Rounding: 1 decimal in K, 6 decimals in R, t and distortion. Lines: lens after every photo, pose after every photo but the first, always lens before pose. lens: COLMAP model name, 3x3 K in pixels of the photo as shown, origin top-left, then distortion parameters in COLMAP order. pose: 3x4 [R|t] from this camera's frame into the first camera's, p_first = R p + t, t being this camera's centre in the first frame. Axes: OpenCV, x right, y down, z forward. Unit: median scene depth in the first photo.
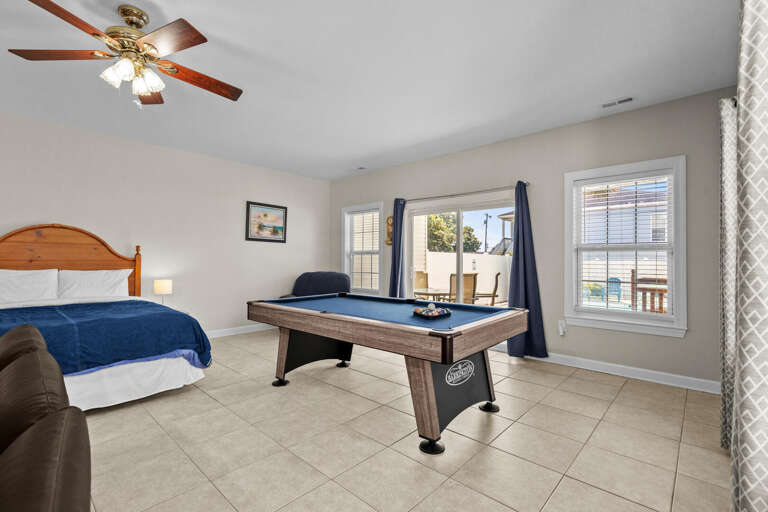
lens RADIAL K [[352.4, 0, 381.9], [0, 352.4, 252.7], [0, 0, 1]] dist [0.004161, 0.000758]
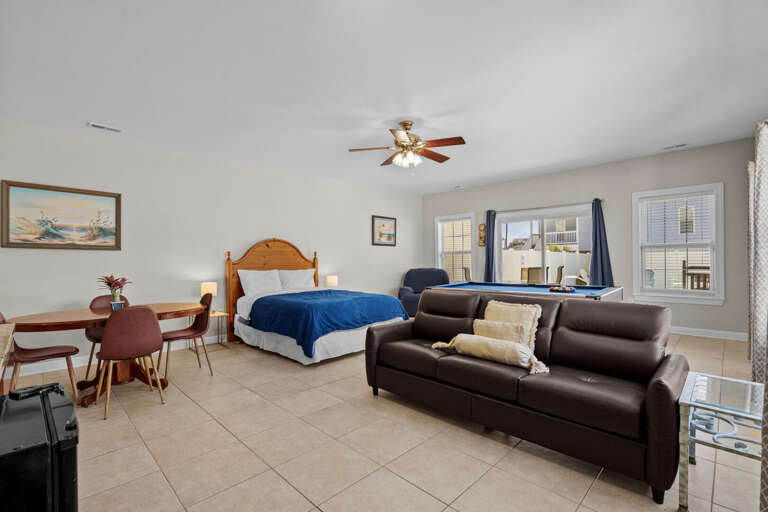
lens RADIAL K [[352.4, 0, 384.6], [0, 352.4, 259.8], [0, 0, 1]] dist [0.004161, 0.000758]
pose [[0.999089, -0.023138, -0.035855, -0.362958], [0.024052, 0.999391, 0.025269, -0.016296], [0.035248, -0.026109, 0.999037, -0.381121]]
